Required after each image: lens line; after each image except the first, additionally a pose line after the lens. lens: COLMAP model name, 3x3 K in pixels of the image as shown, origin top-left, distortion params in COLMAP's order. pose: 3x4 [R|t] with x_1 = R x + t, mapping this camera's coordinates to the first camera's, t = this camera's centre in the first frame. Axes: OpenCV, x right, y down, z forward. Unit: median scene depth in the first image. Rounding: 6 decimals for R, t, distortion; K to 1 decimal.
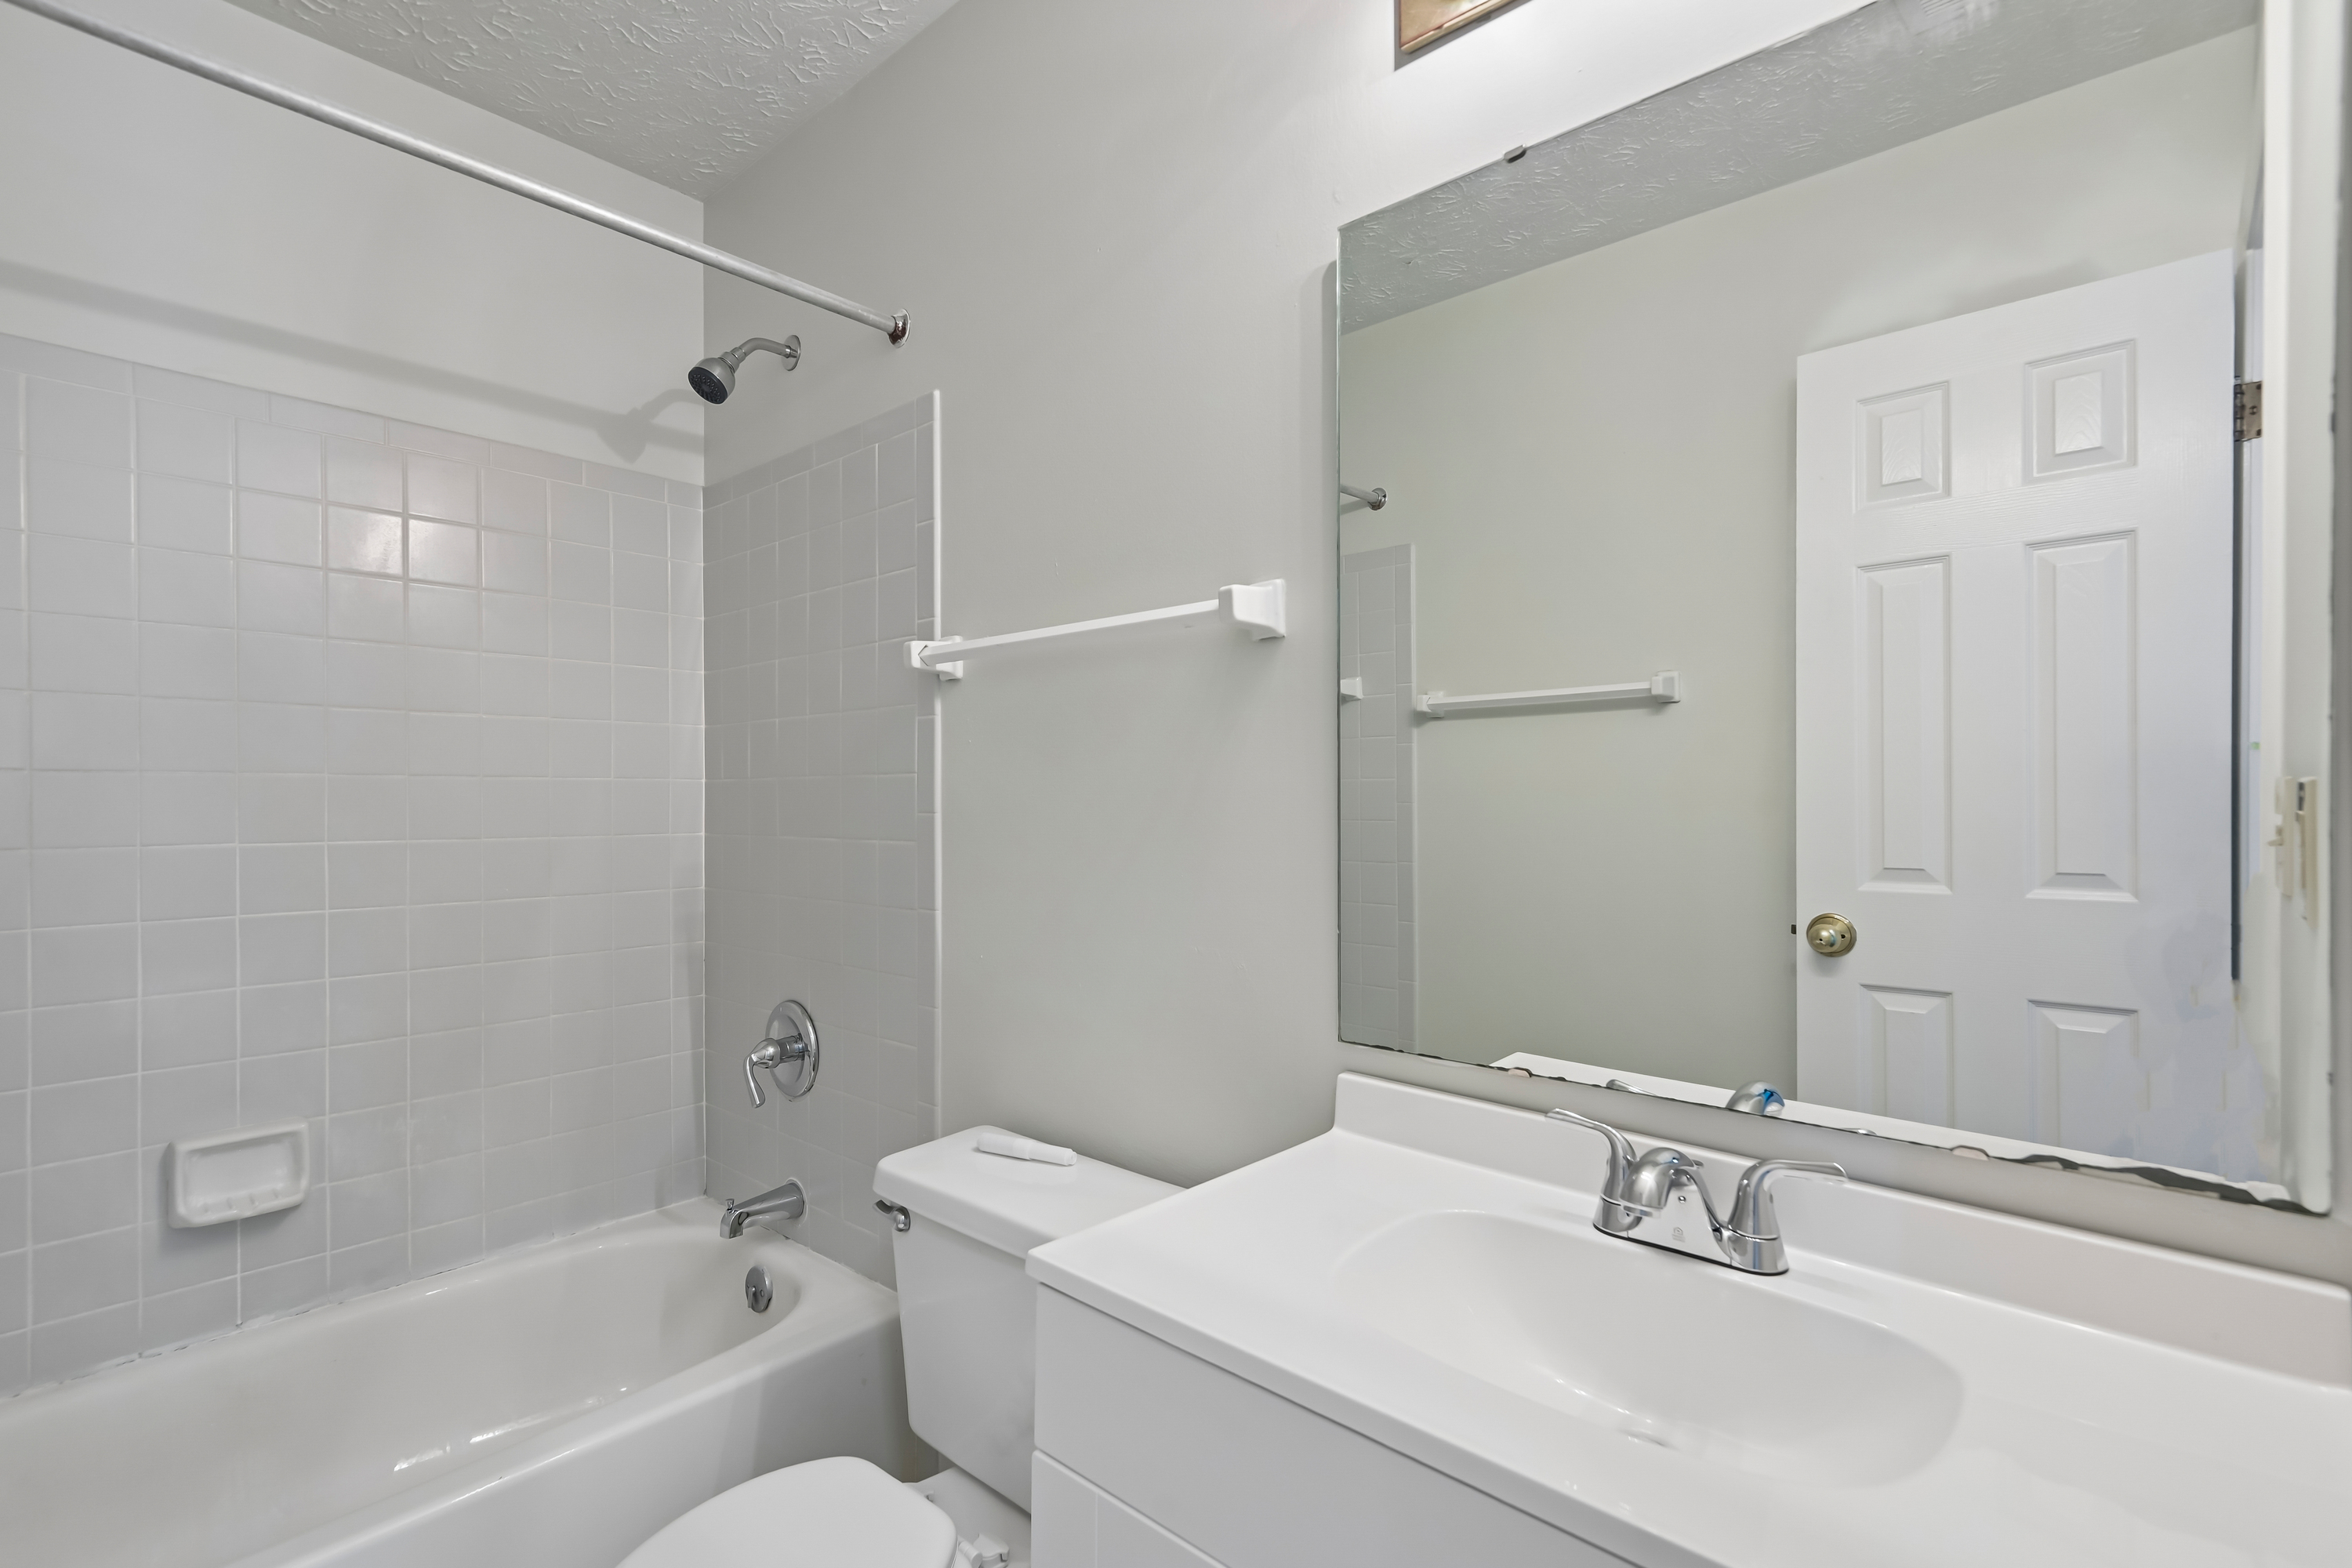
lens RADIAL K [[1094.7, 0, 1166.8], [0, 1094.7, 804.4], [0, 0, 1]] dist [0.016900, -0.005050]
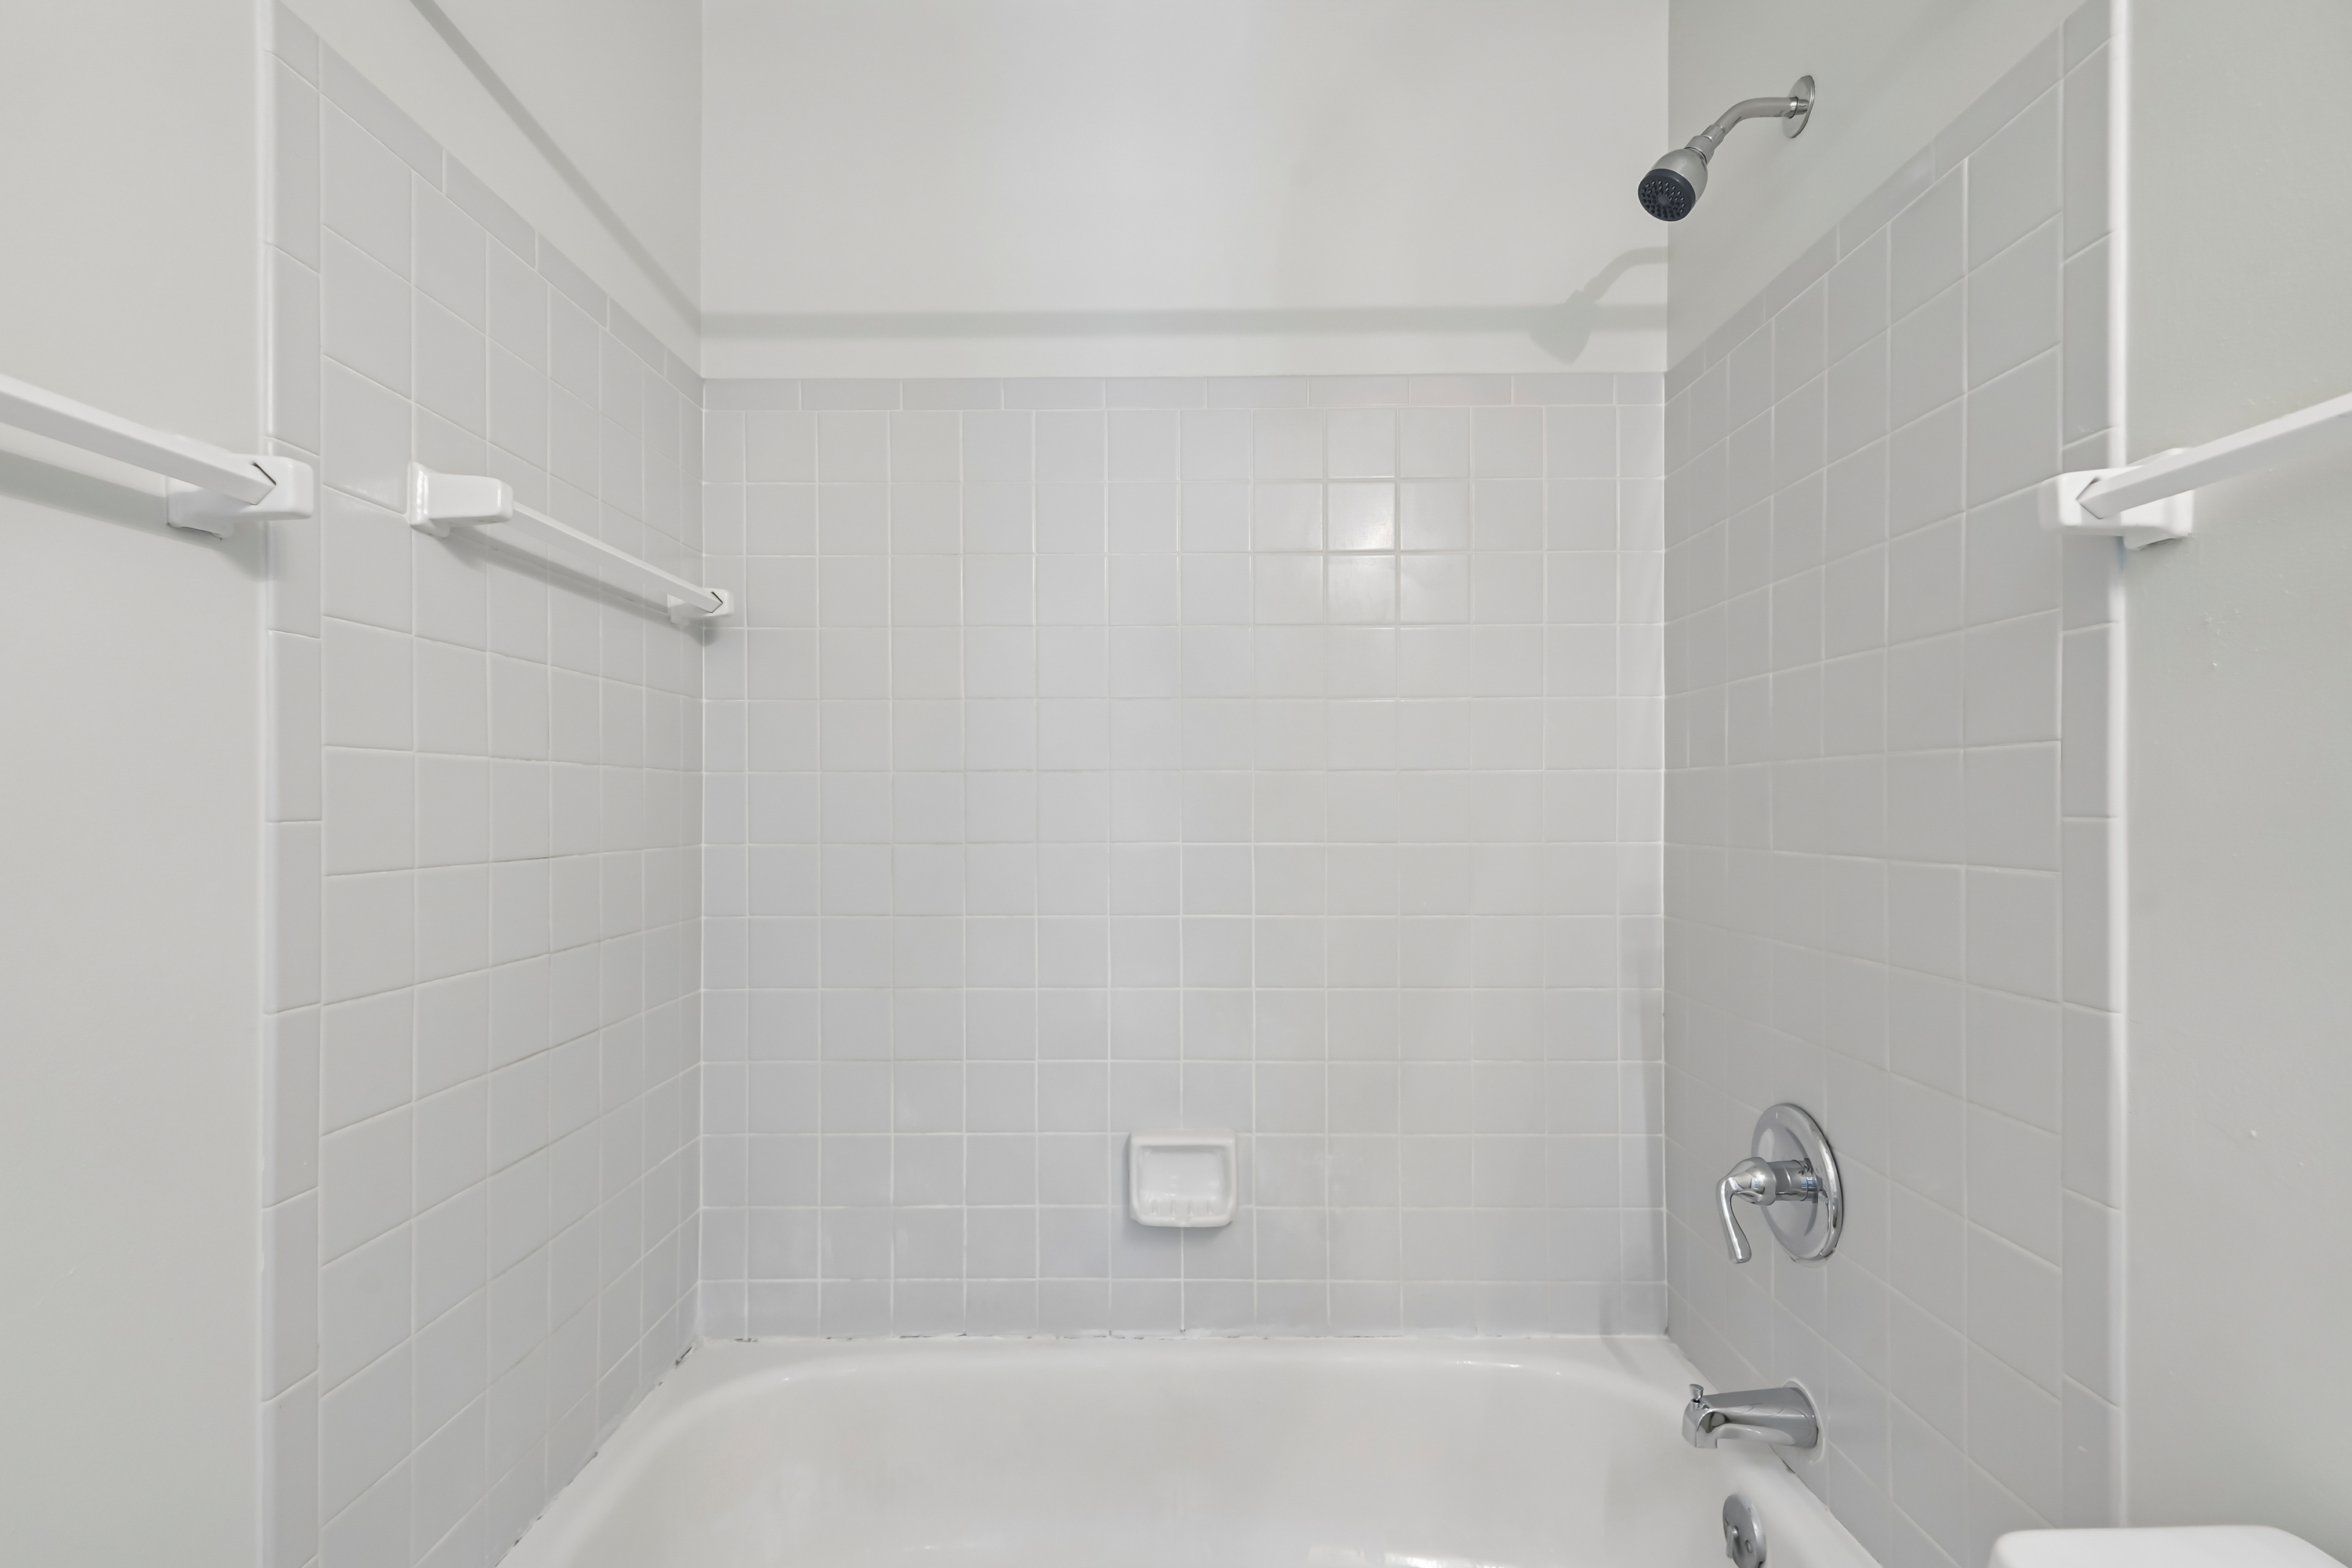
lens RADIAL K [[1094.7, 0, 1156.9], [0, 1094.7, 807.5], [0, 0, 1]] dist [0.016900, -0.005050]
pose [[0.656966, 0.001900, -0.753918, -0.106373], [-0.001330, 0.999998, 0.001361, 0.002995], [0.753919, 0.000109, 0.656967, 0.309394]]
